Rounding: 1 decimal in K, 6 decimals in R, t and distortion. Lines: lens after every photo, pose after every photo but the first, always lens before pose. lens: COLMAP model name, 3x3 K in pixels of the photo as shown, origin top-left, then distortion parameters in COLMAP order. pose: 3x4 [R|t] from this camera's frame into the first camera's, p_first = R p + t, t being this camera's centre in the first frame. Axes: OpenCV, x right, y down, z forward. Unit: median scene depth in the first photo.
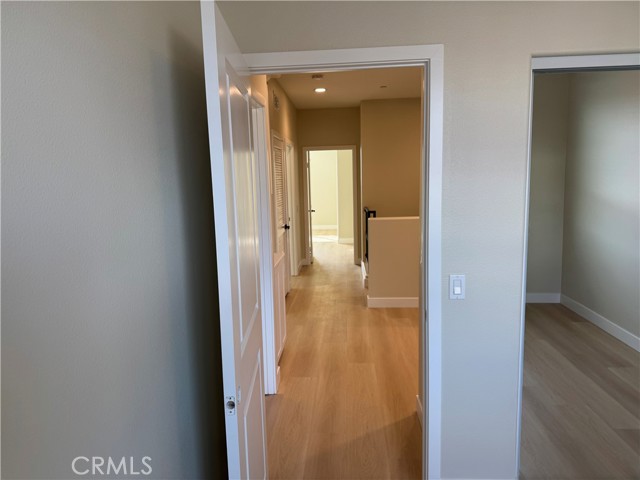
lens RADIAL K [[379.0, 0, 340.7], [0, 379.0, 227.1], [0, 0, 1]] dist [0.053775, -0.069102]
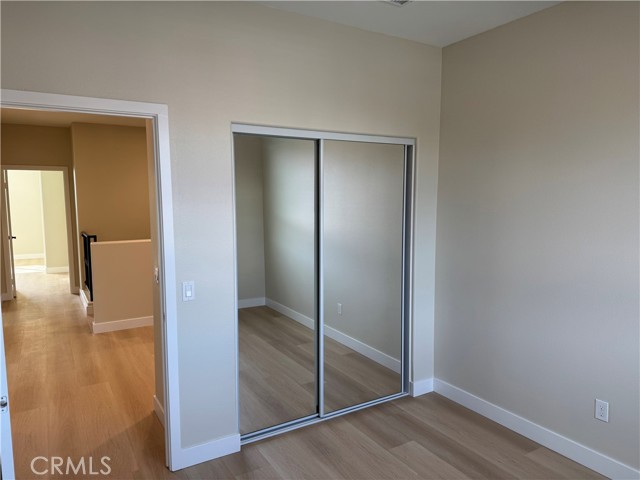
lens RADIAL K [[441.3, 0, 320.0], [0, 441.3, 240.0], [0, 0, 1]] dist [0.071162, -0.084973]
pose [[0.809519, -0.036405, 0.585964, -0.136139], [0.054505, 0.998425, -0.013269, 0.017749], [-0.584558, 0.042680, 0.810228, -0.319921]]
